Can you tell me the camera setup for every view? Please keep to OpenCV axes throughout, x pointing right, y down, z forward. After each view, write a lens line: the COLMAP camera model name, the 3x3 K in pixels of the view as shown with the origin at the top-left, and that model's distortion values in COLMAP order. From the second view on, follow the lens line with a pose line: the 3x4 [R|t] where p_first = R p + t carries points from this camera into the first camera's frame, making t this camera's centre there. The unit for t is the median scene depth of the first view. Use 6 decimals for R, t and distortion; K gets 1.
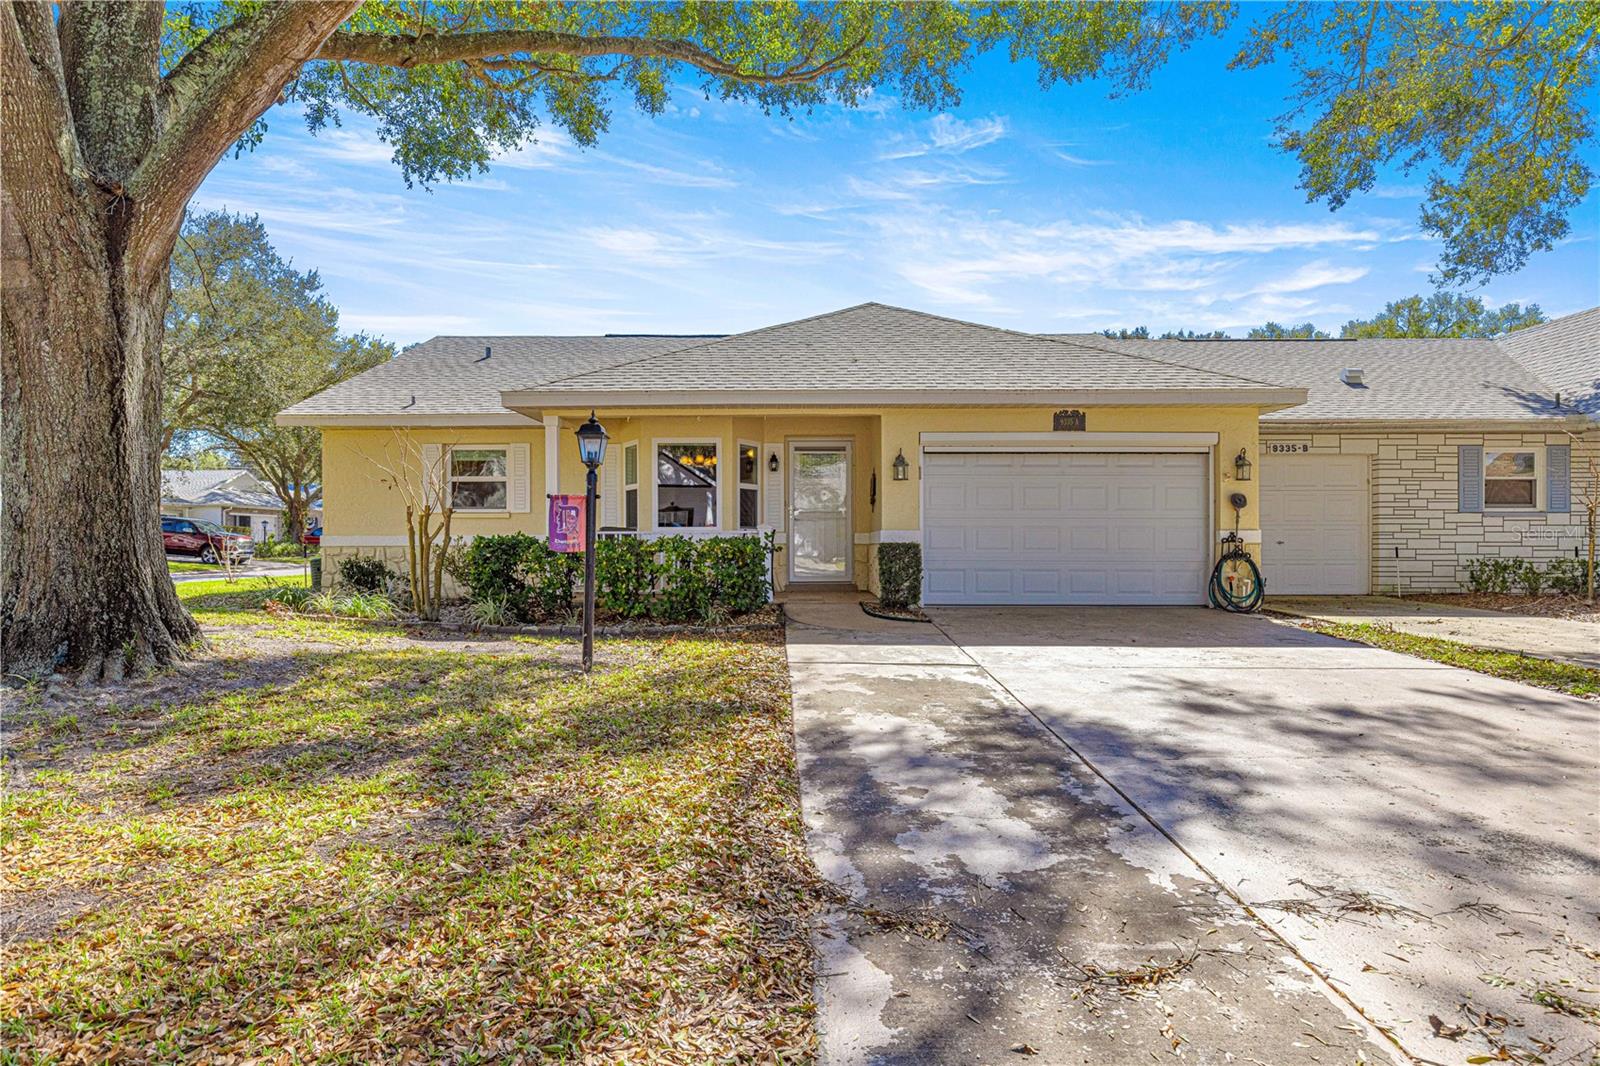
lens RADIAL K [[921.8, 0, 807.1], [0, 921.8, 538.6], [0, 0, 1]] dist [0.005633, -0.000046]
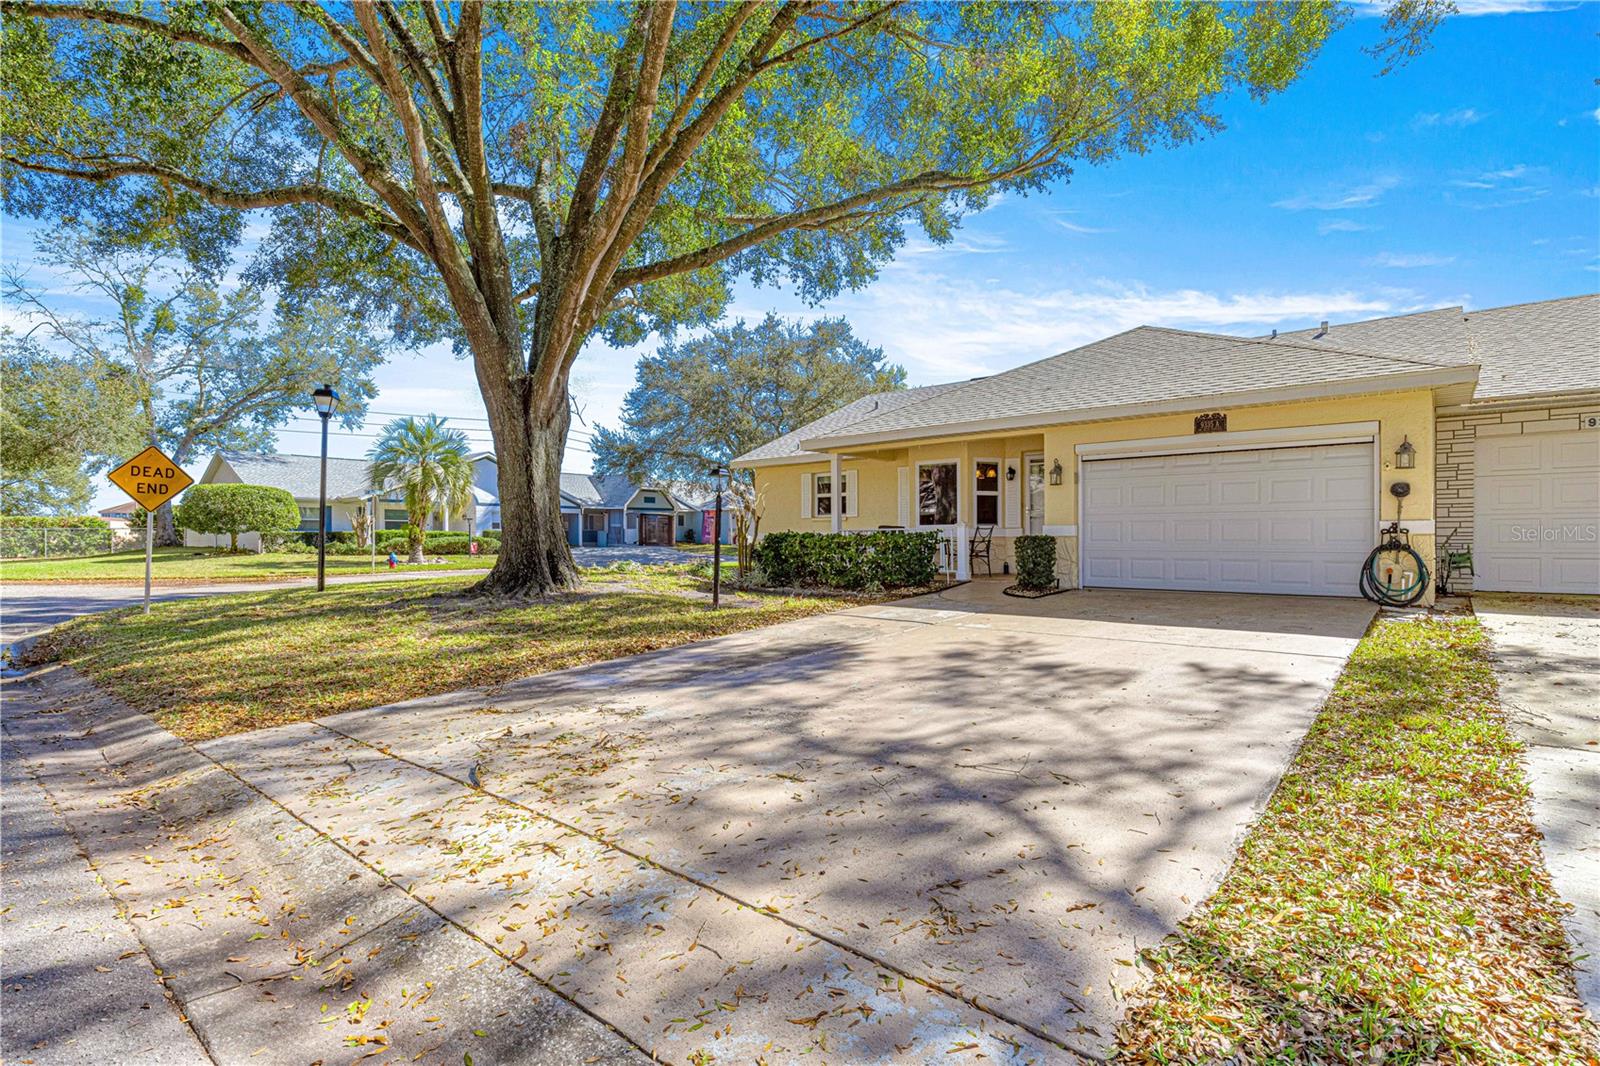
lens RADIAL K [[769.0, 0, 799.7], [0, 769.0, 541.3], [0, 0, 1]] dist [0.000806, -0.000053]
pose [[0.773861, -0.000712, -0.633356, 0.513868], [0.007161, 0.999945, 0.007626, 0.002085], [0.633316, -0.010436, 0.773823, -0.019367]]
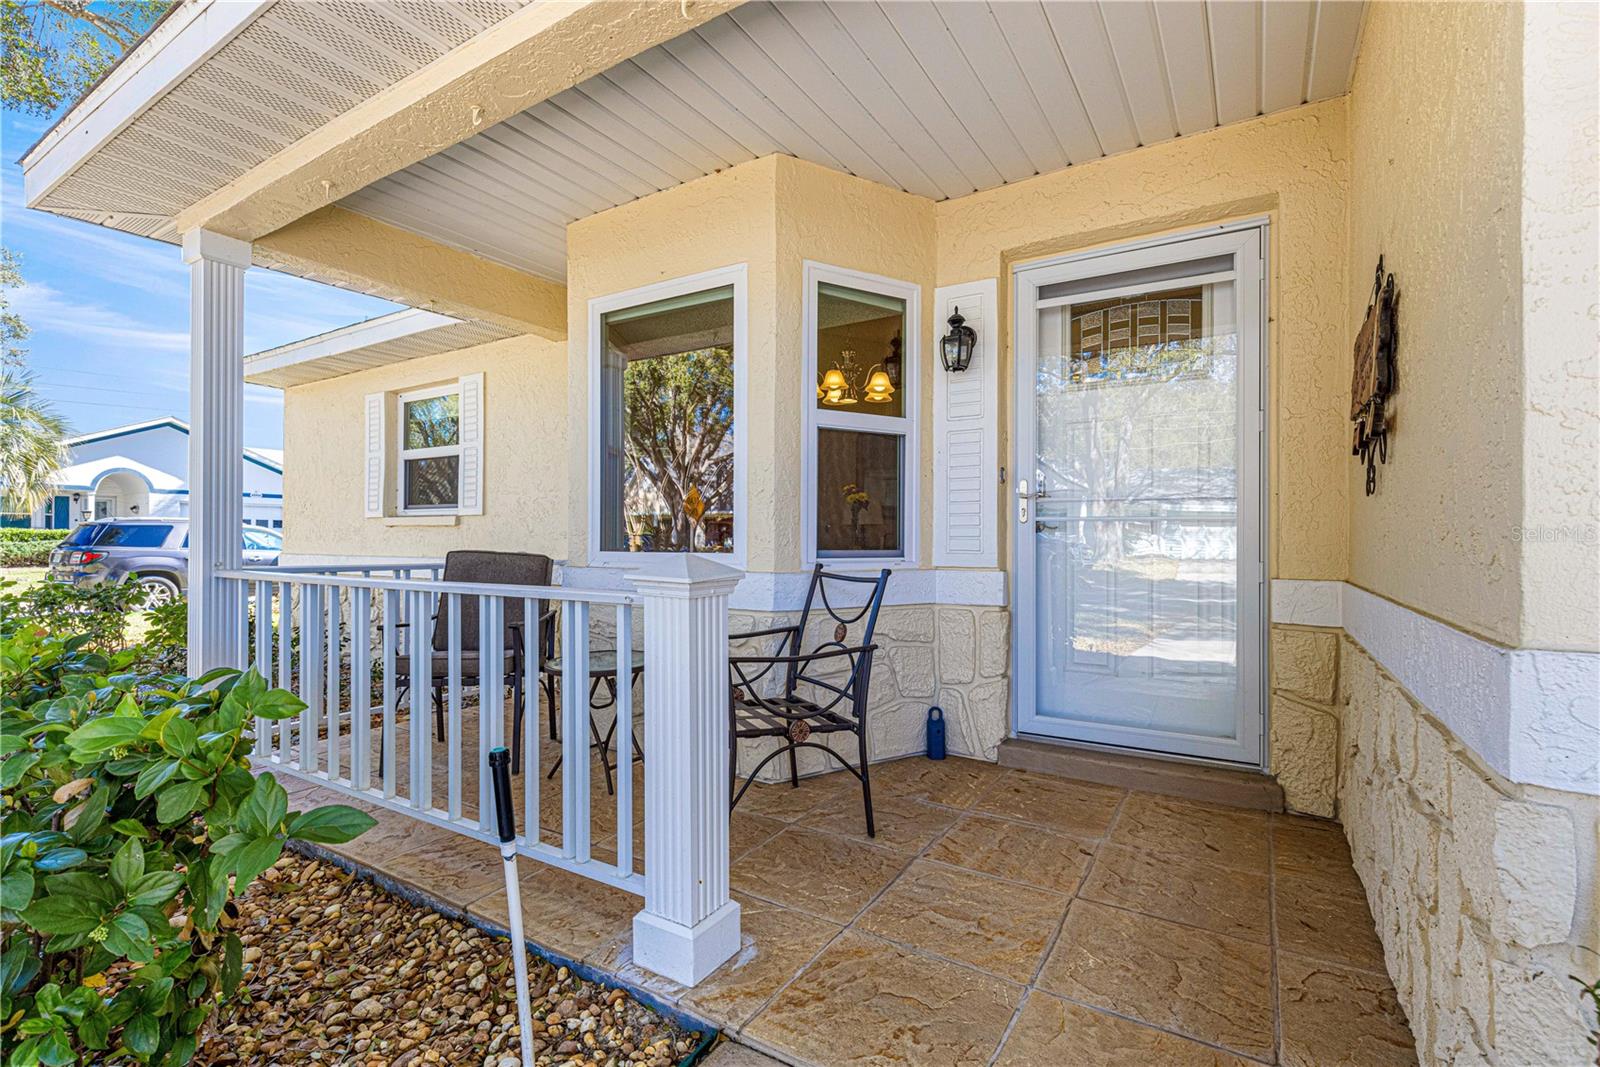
lens RADIAL K [[716.4, 0, 806.5], [0, 716.4, 535.2], [0, 0, 1]] dist [0.005810, -0.000798]
pose [[0.861862, 0.002025, -0.507138, 0.052174], [0.003311, 0.999948, 0.009620, -0.024910], [0.507132, -0.009970, 0.861811, 0.950971]]
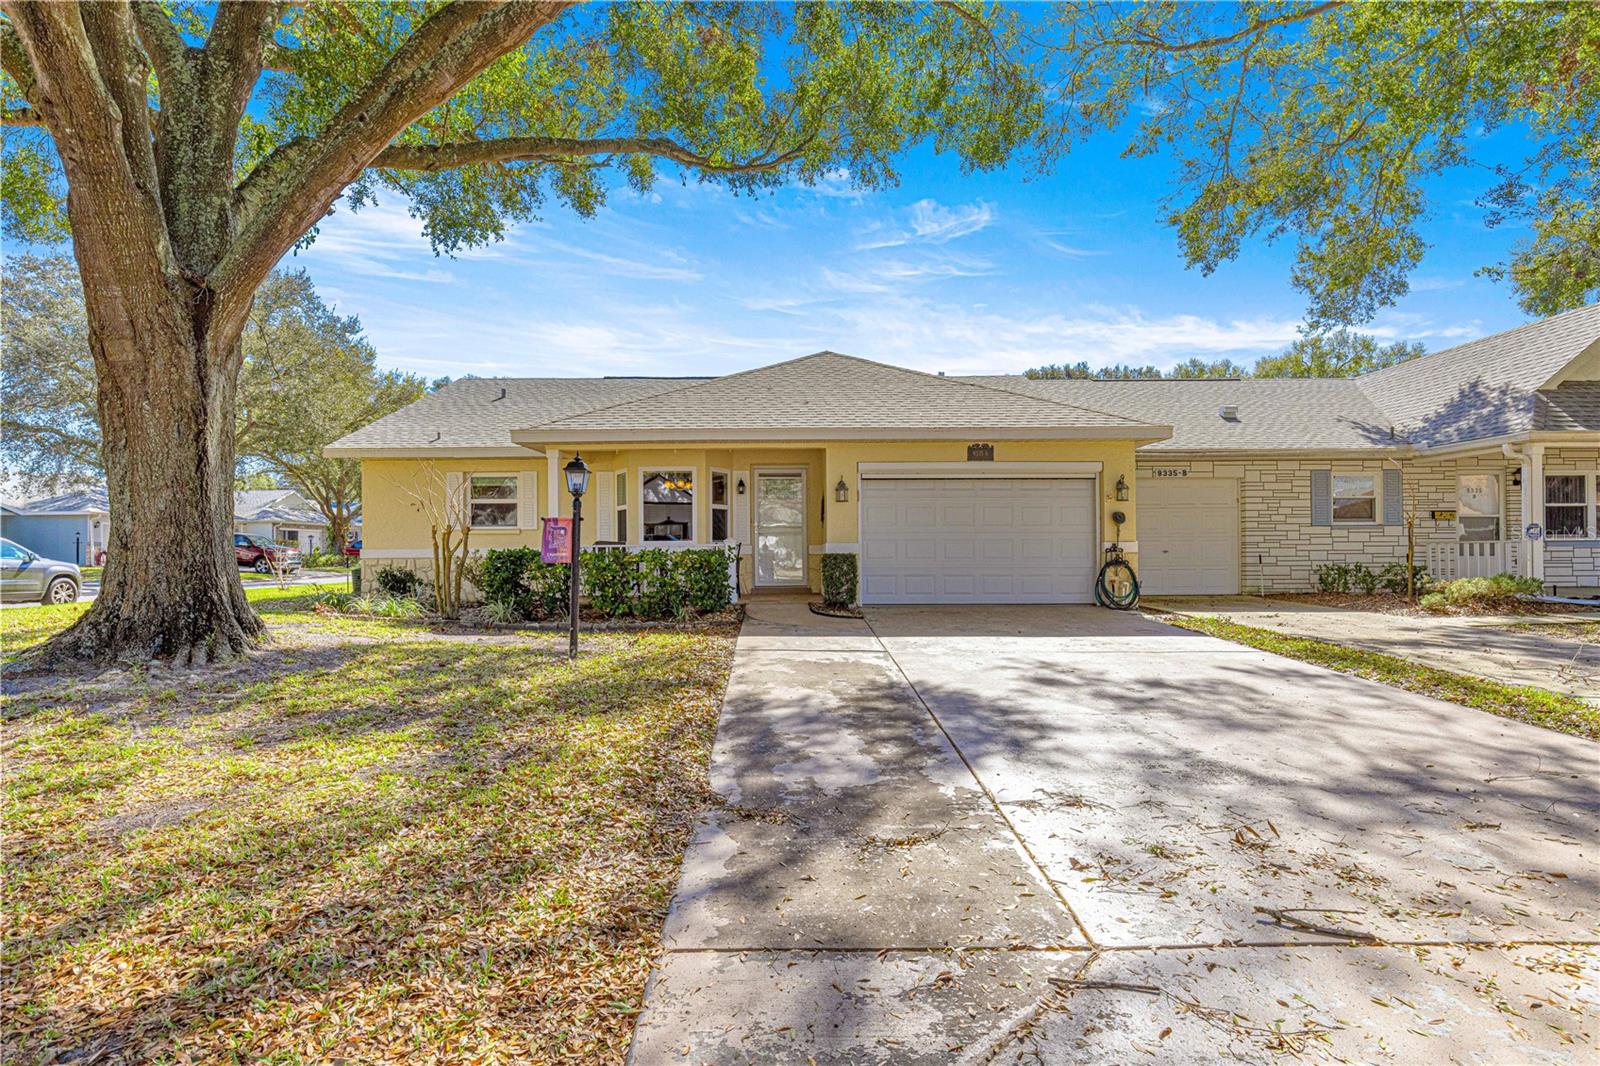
lens RADIAL K [[817.9, 0, 805.5], [0, 817.9, 541.7], [0, 0, 1]] dist [0.003583, -0.000057]
pose [[0.999905, -0.004411, 0.013086, 0.041156], [0.004516, 0.999958, -0.008015, -0.002722], [-0.013050, 0.008073, 0.999882, -0.078788]]
